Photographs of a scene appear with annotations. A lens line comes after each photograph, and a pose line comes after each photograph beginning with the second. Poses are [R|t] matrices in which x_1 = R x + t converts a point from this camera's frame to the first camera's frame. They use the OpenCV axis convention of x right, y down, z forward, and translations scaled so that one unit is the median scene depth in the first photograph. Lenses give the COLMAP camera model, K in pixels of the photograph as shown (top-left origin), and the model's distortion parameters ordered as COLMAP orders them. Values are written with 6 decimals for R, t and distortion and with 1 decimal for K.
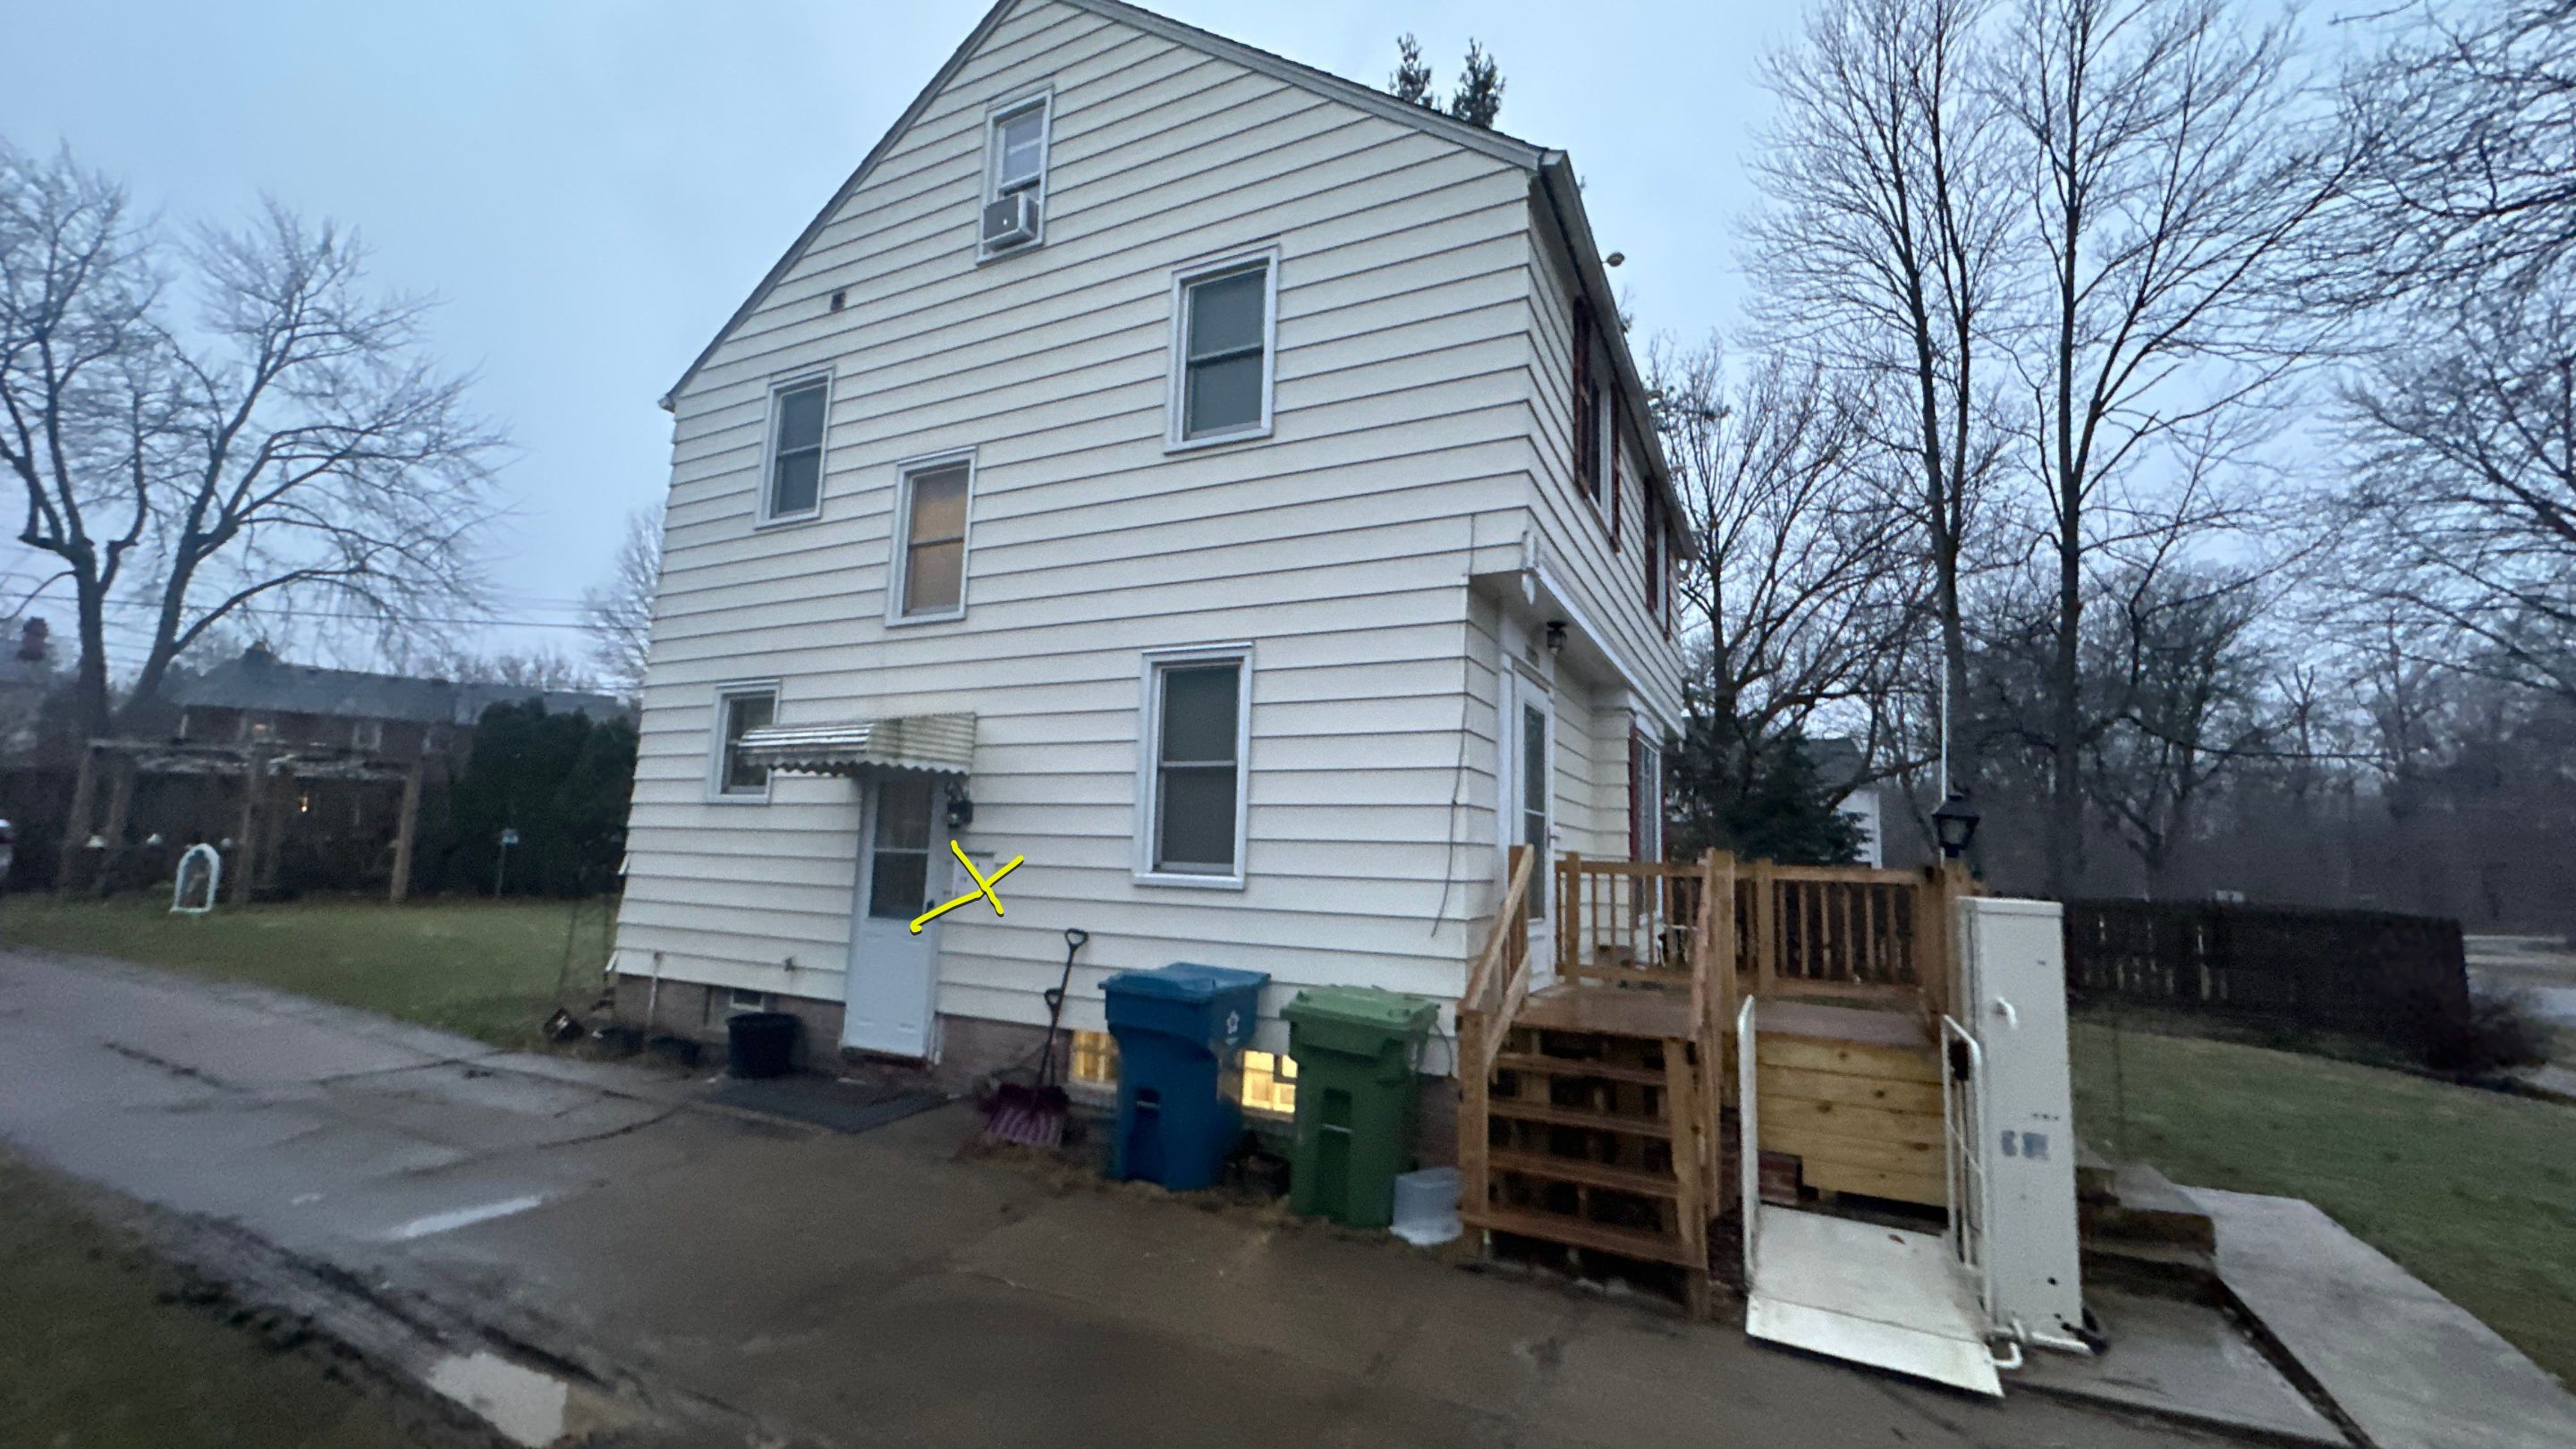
lens RADIAL K [[1021.1, 0, 1282.7], [0, 1021.1, 721.3], [0, 0, 1]] dist [0.001070, 0.000309]
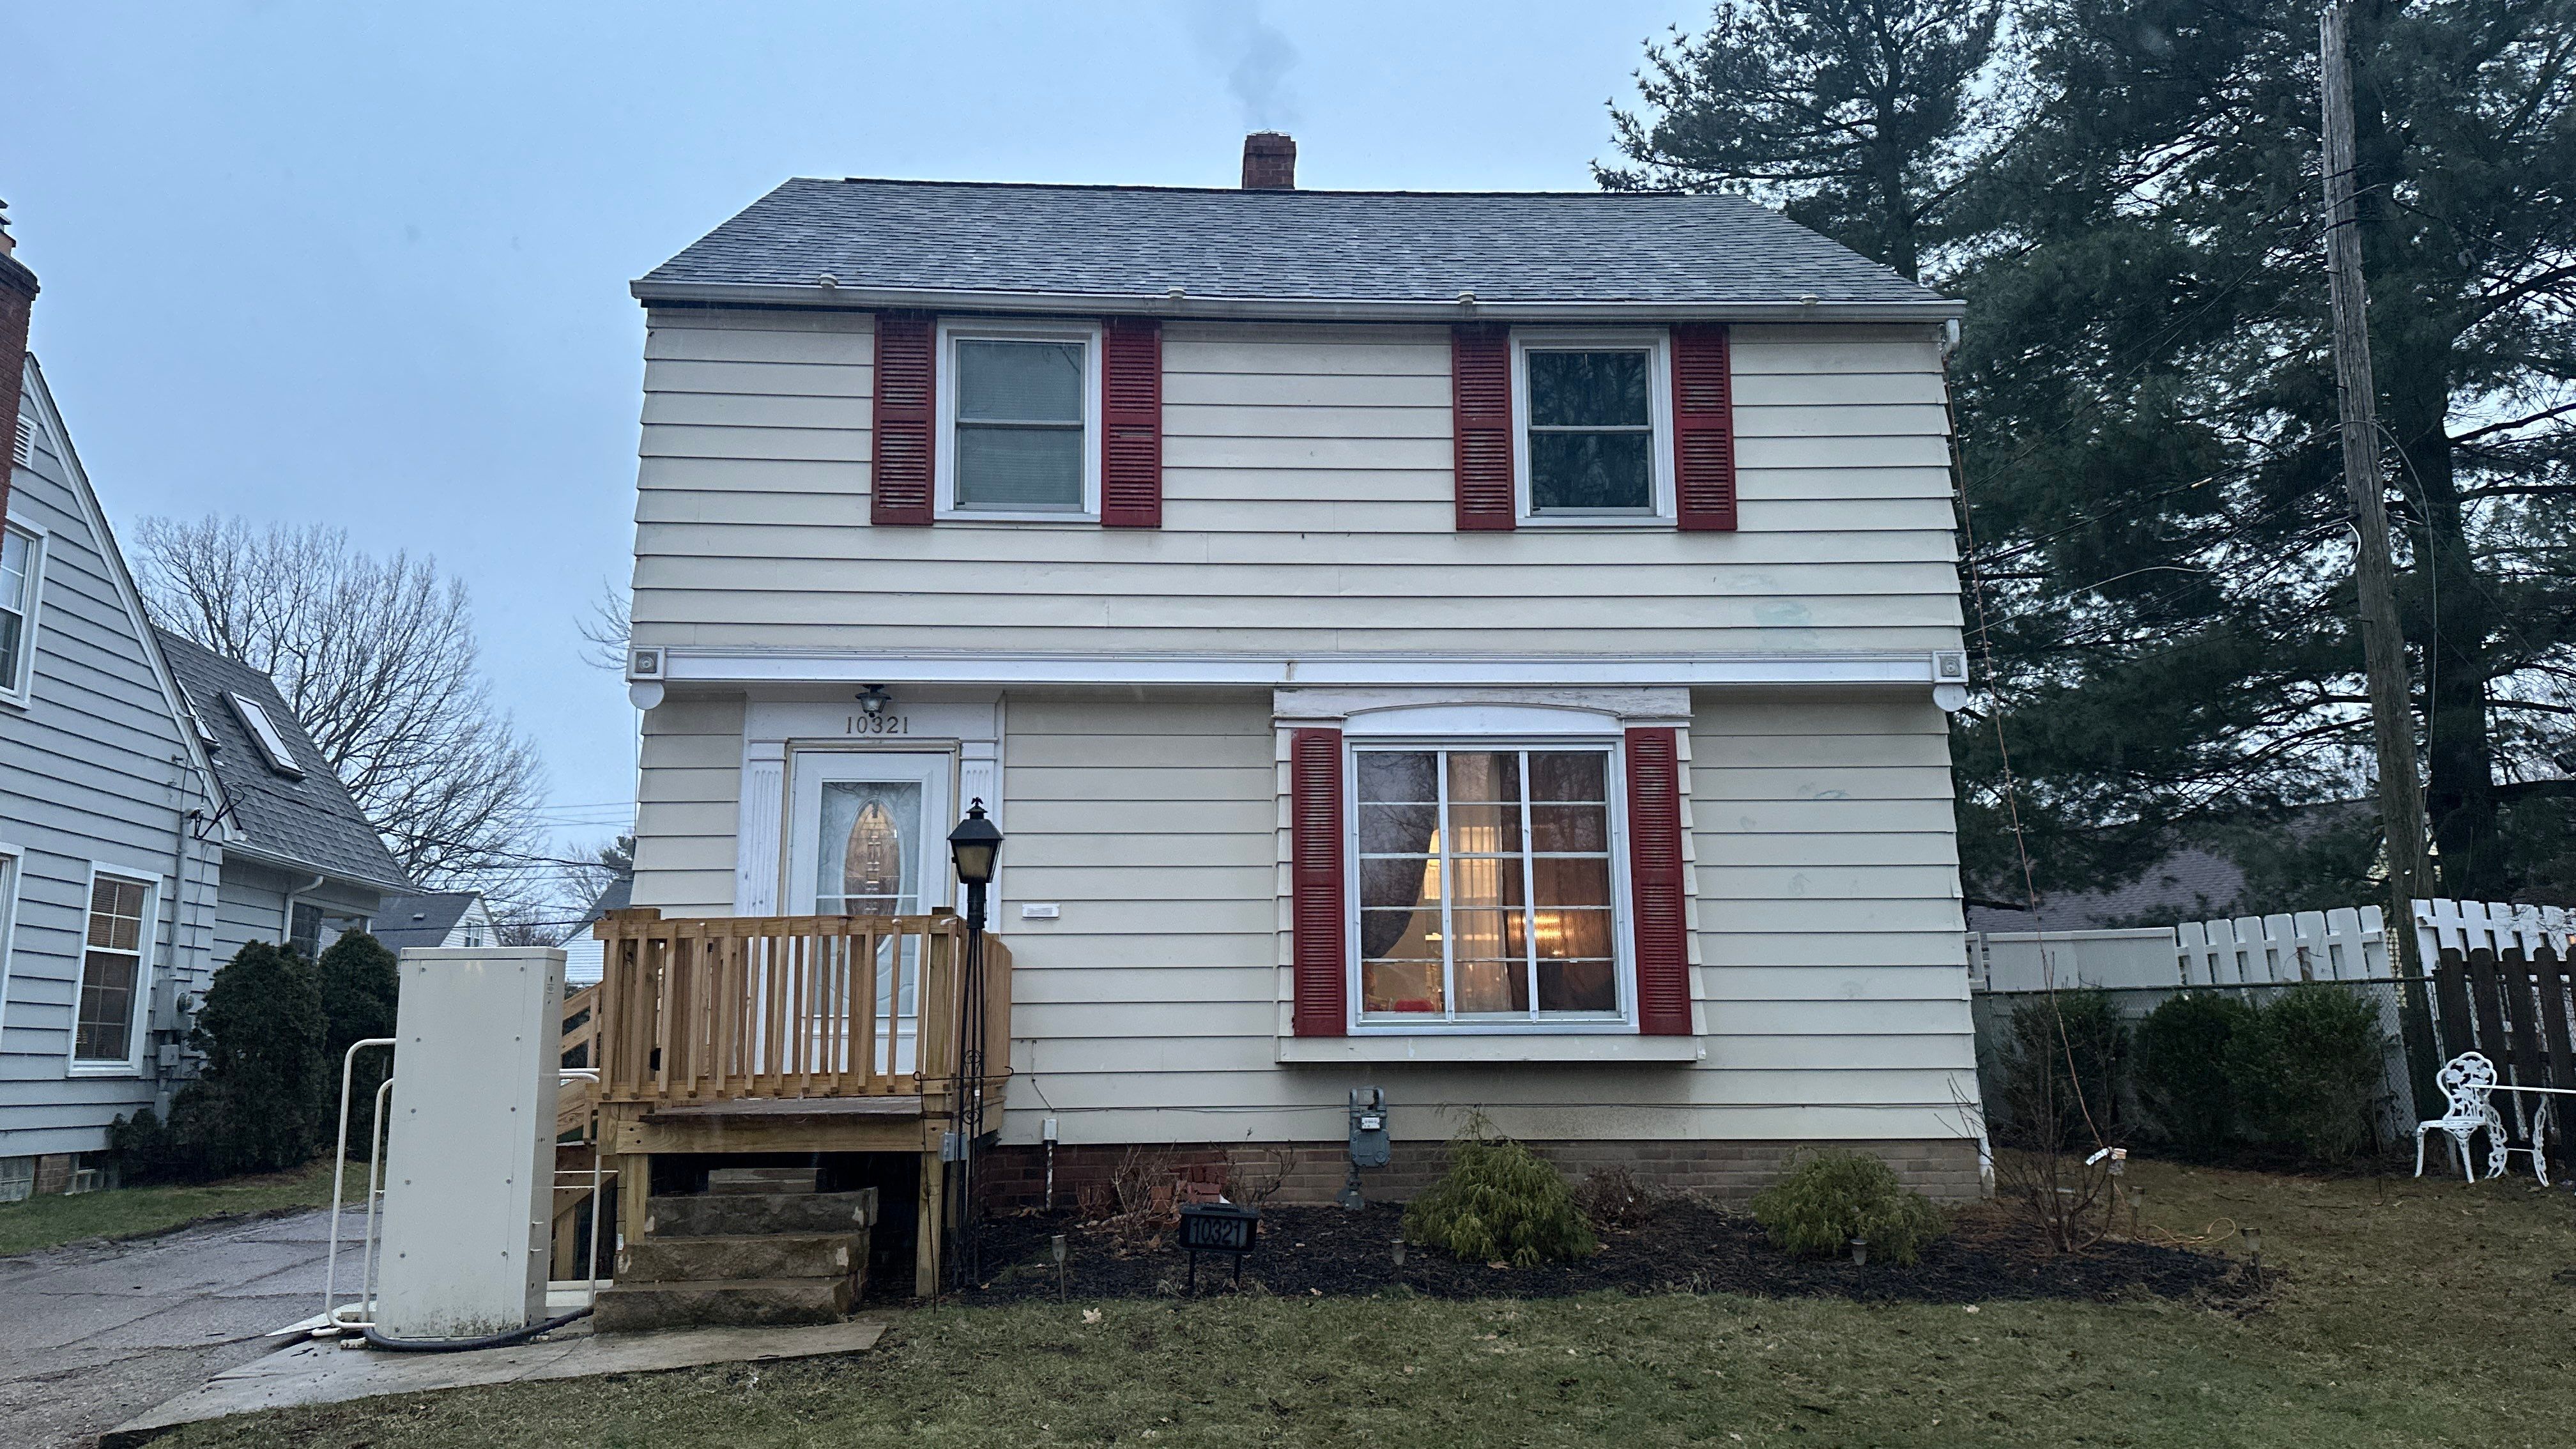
lens RADIAL K [[1769.8, 0, 1276.4], [0, 1769.8, 717.7], [0, 0, 1]] dist [0.126329, -0.174196]
pose [[0.503234, -0.198010, -0.841158, 1.473037], [0.136896, 0.979369, -0.148645, 0.178519], [0.853238, -0.040347, 0.519959, 0.409308]]
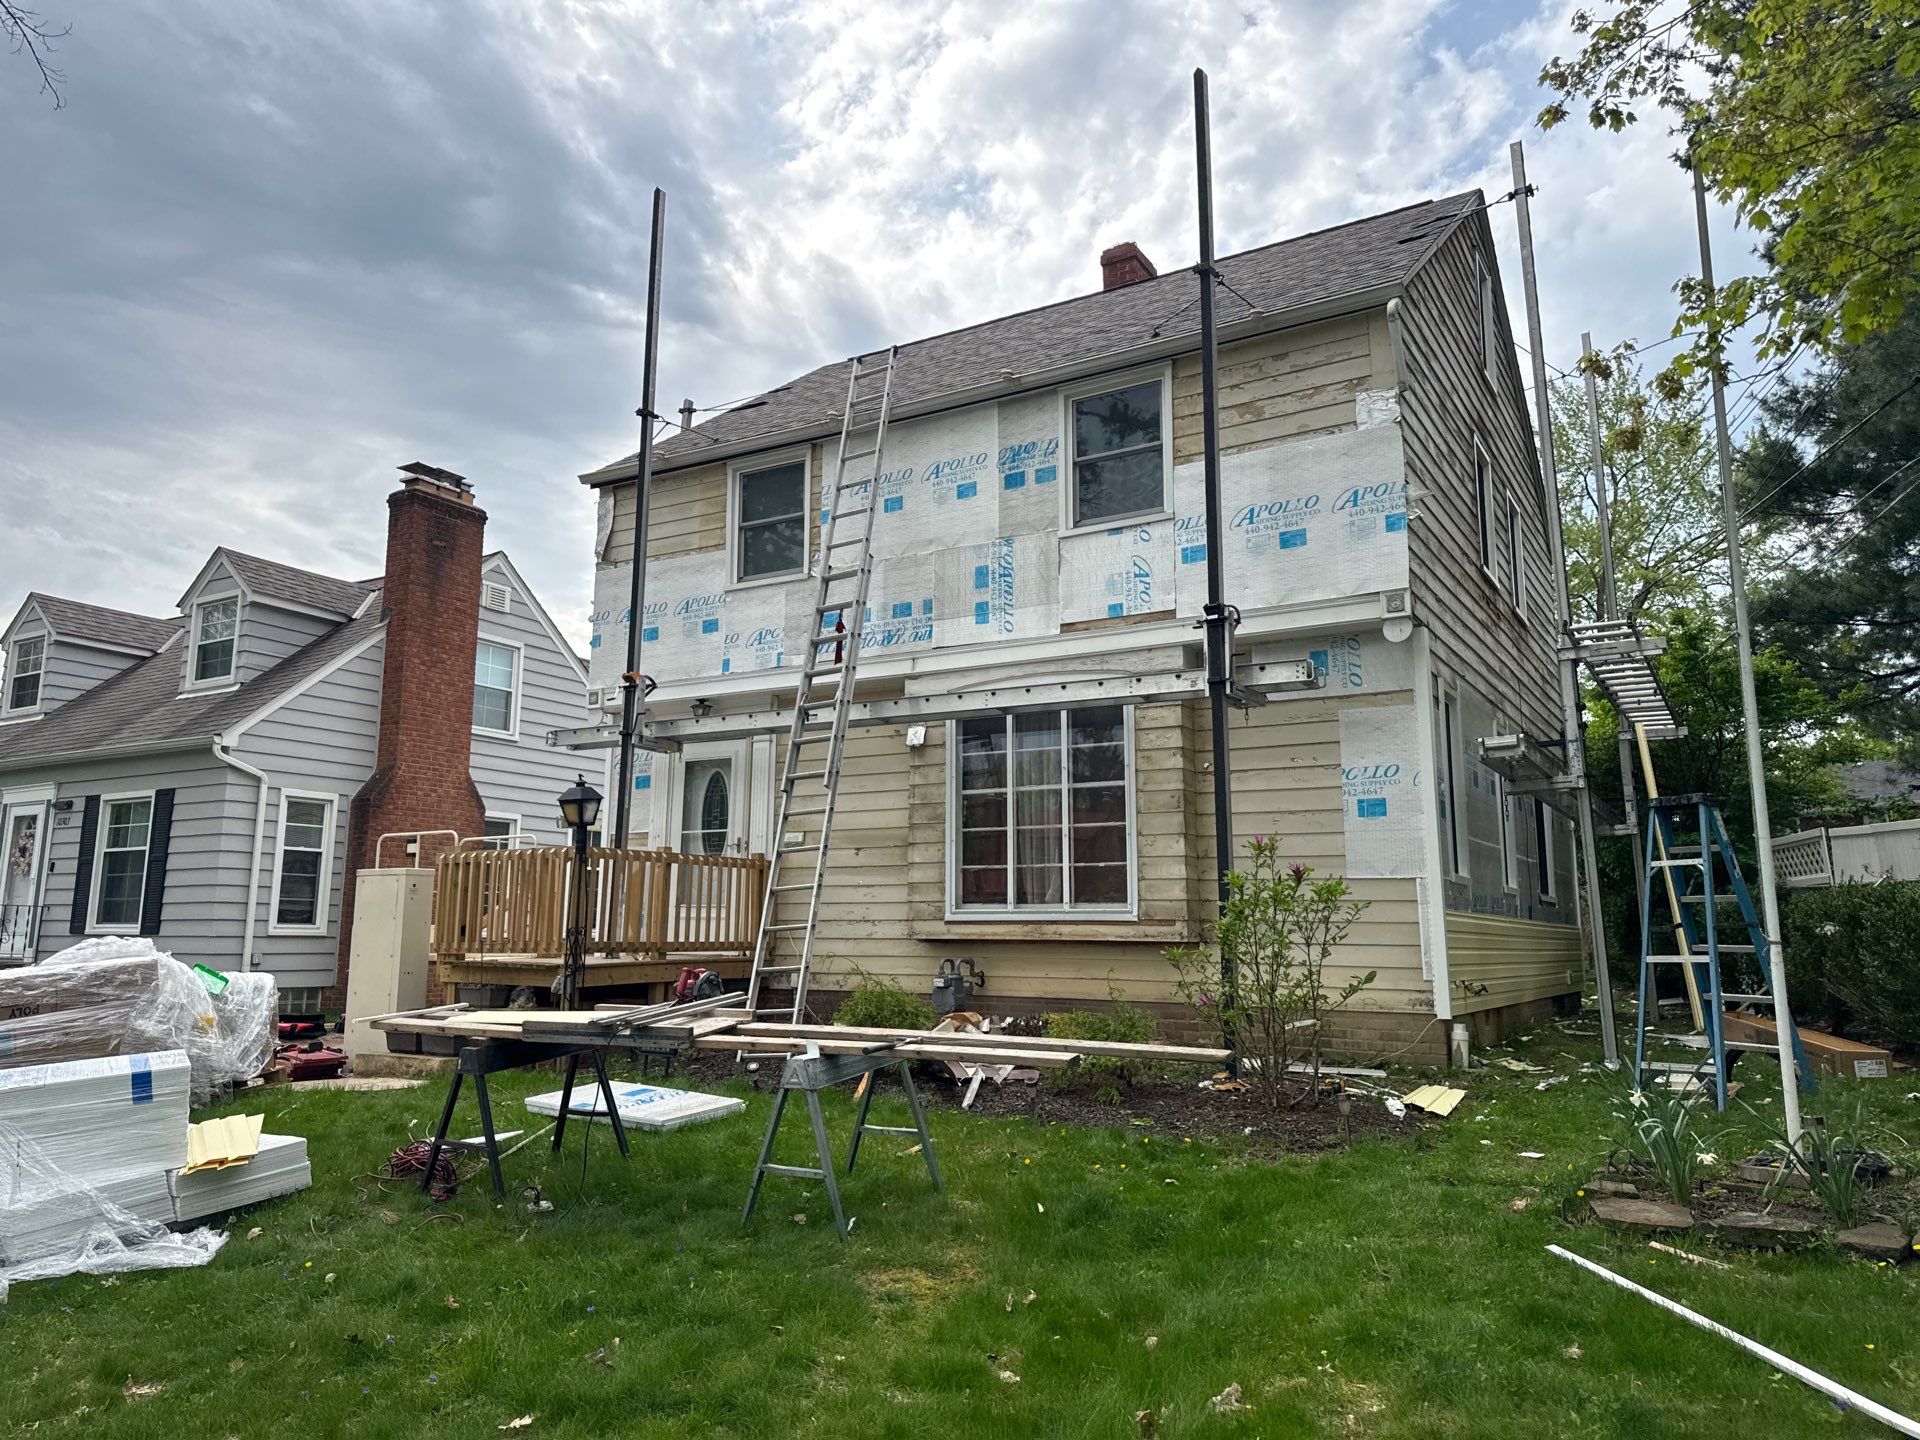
lens RADIAL K [[1343.1, 0, 948.2], [0, 1343.1, 723.0], [0, 0, 1]] dist [0.070503, -0.086911]
pose [[-0.077504, -0.190223, -0.978677, 1.742063], [0.118125, 0.972963, -0.198467, 0.293384], [0.989969, -0.130989, -0.052938, 1.207614]]
